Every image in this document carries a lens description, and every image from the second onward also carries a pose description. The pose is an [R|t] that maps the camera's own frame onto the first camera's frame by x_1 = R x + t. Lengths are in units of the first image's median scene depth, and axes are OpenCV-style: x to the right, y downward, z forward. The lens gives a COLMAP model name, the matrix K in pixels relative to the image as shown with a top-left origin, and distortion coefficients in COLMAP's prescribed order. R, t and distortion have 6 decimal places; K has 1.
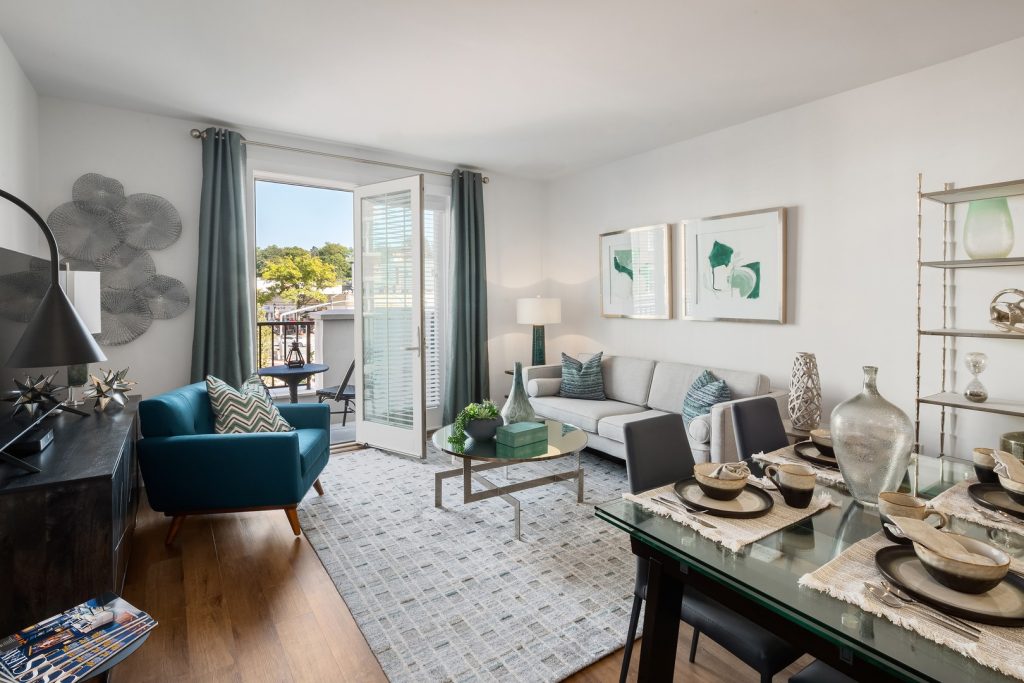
lens RADIAL K [[497.9, 0, 513.2], [0, 497.9, 312.5], [0, 0, 1]] dist [0.001234, 0.000042]
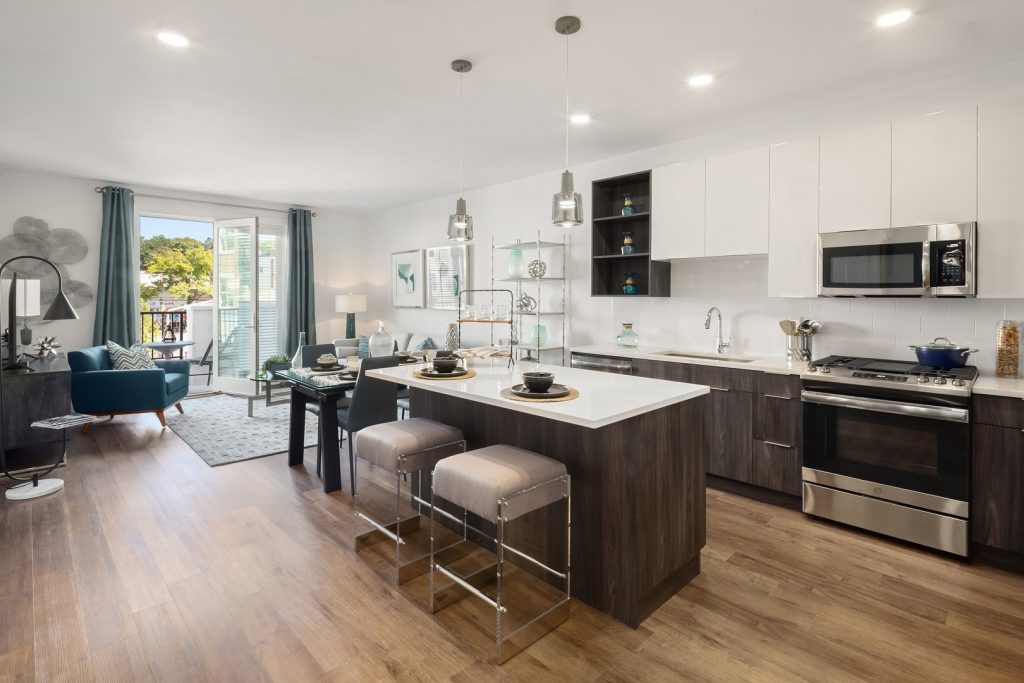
lens RADIAL K [[493.7, 0, 512.9], [0, 493.7, 297.7], [0, 0, 1]] dist [-0.002400, -0.000873]
pose [[0.985243, 0.000964, 0.171160, 0.376837], [0.002599, 0.999785, -0.020589, 0.014963], [-0.171143, 0.020730, 0.985028, -0.732456]]
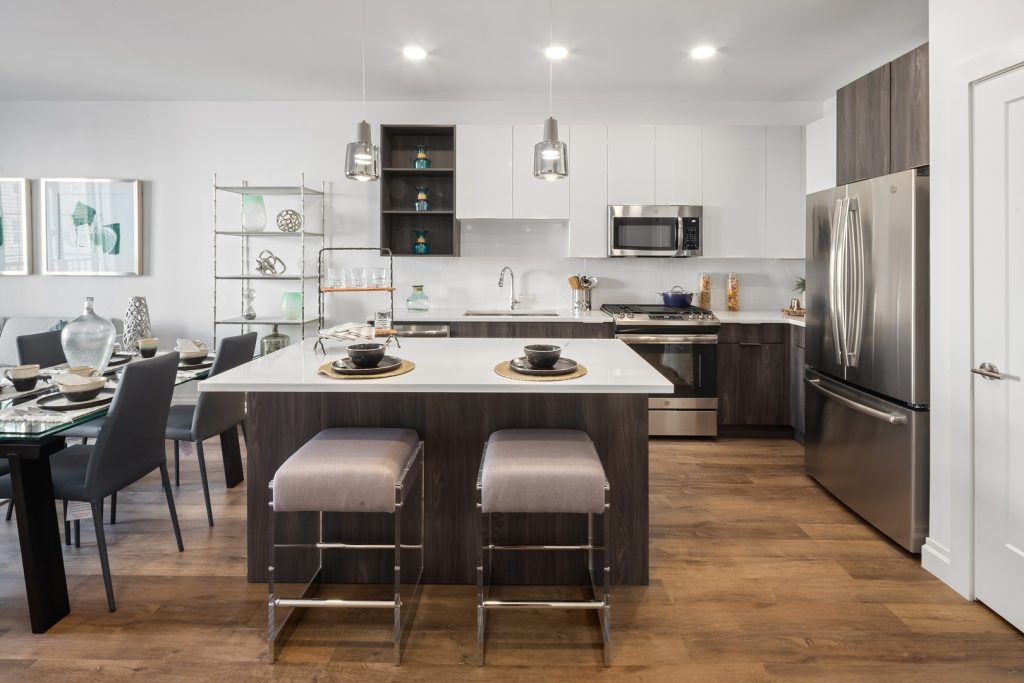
lens RADIAL K [[501.2, 0, 511.8], [0, 501.2, 254.5], [0, 0, 1]] dist [0.000383, -0.000630]
pose [[0.574749, 0.003302, 0.818323, 0.057016], [0.016590, 0.999739, -0.015686, 0.005542], [-0.818161, 0.022592, 0.574545, -0.422296]]
